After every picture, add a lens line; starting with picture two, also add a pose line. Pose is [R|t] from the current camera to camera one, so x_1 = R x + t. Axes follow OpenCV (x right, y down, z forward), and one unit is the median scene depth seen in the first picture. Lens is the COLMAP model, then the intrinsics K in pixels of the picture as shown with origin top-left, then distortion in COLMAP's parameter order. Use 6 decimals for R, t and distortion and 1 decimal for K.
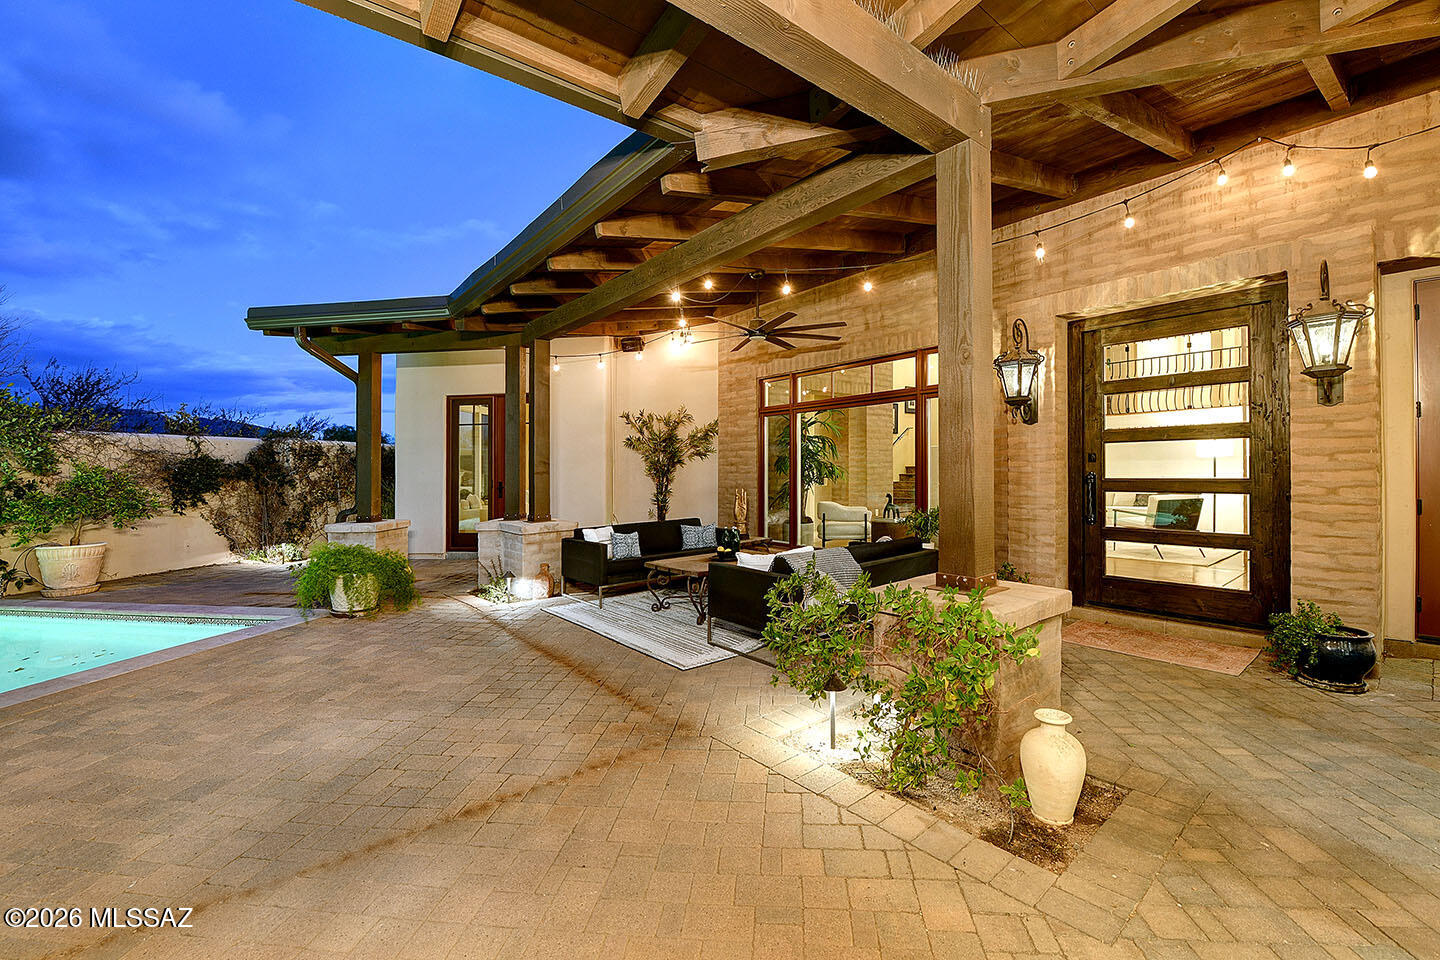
lens RADIAL K [[586.0, 0, 714.4], [0, 586.0, 473.9], [0, 0, 1]] dist [-0.014576, -0.000152]
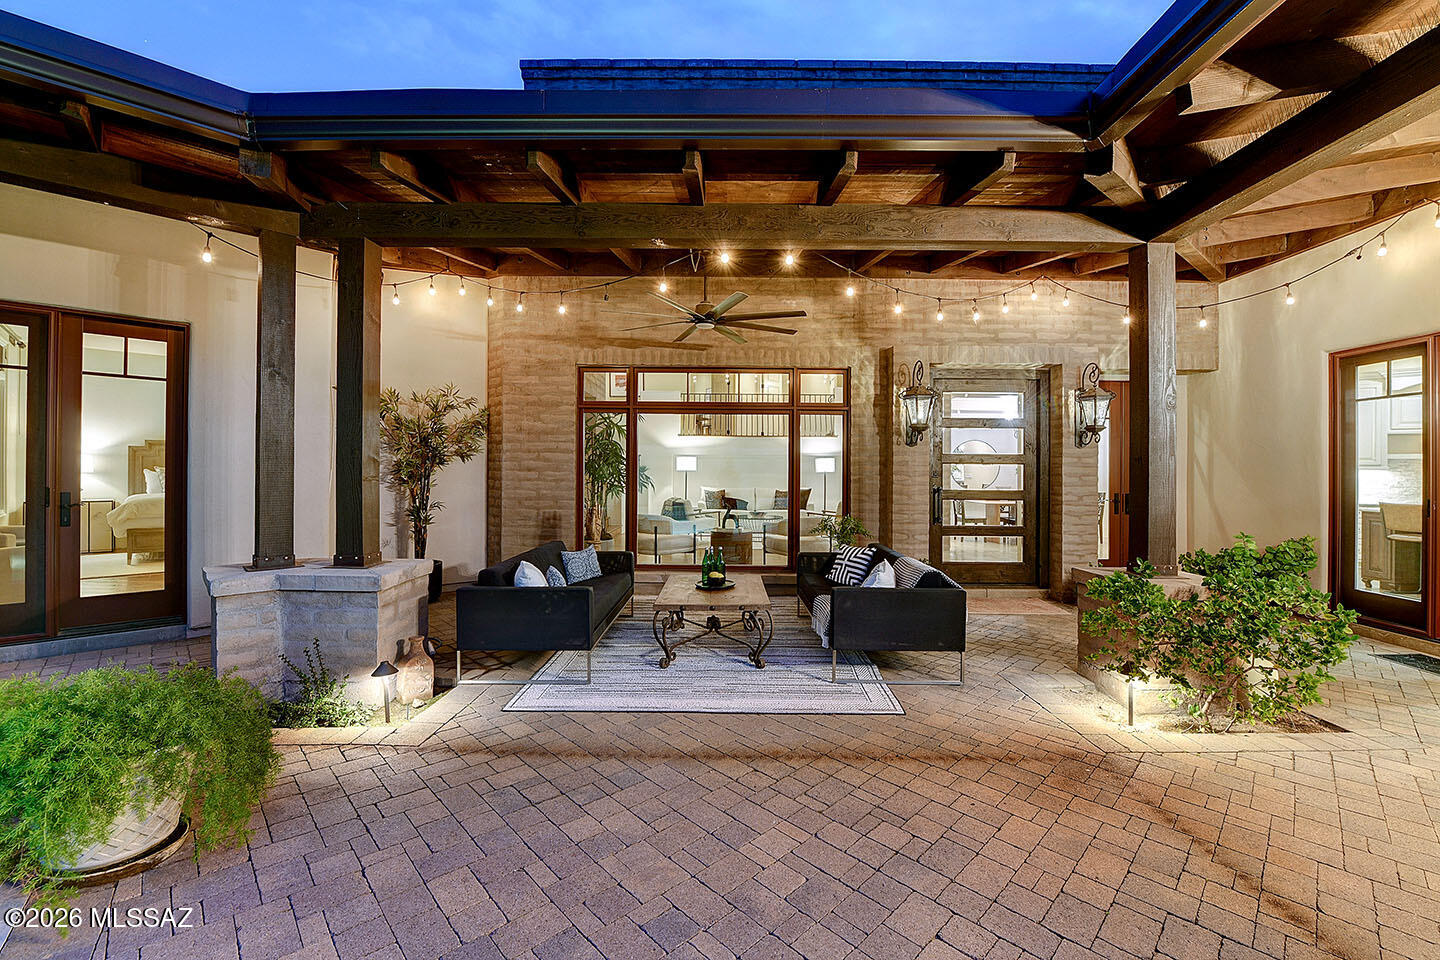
lens RADIAL K [[601.7, 0, 720.0], [0, 601.7, 480.0], [0, 0, 1]] dist [-0.015919, -0.000405]
pose [[0.633378, 0.013736, 0.773720, -0.707868], [-0.011079, 0.999901, -0.008683, 0.002487], [-0.773763, -0.003072, 0.633468, 0.509115]]
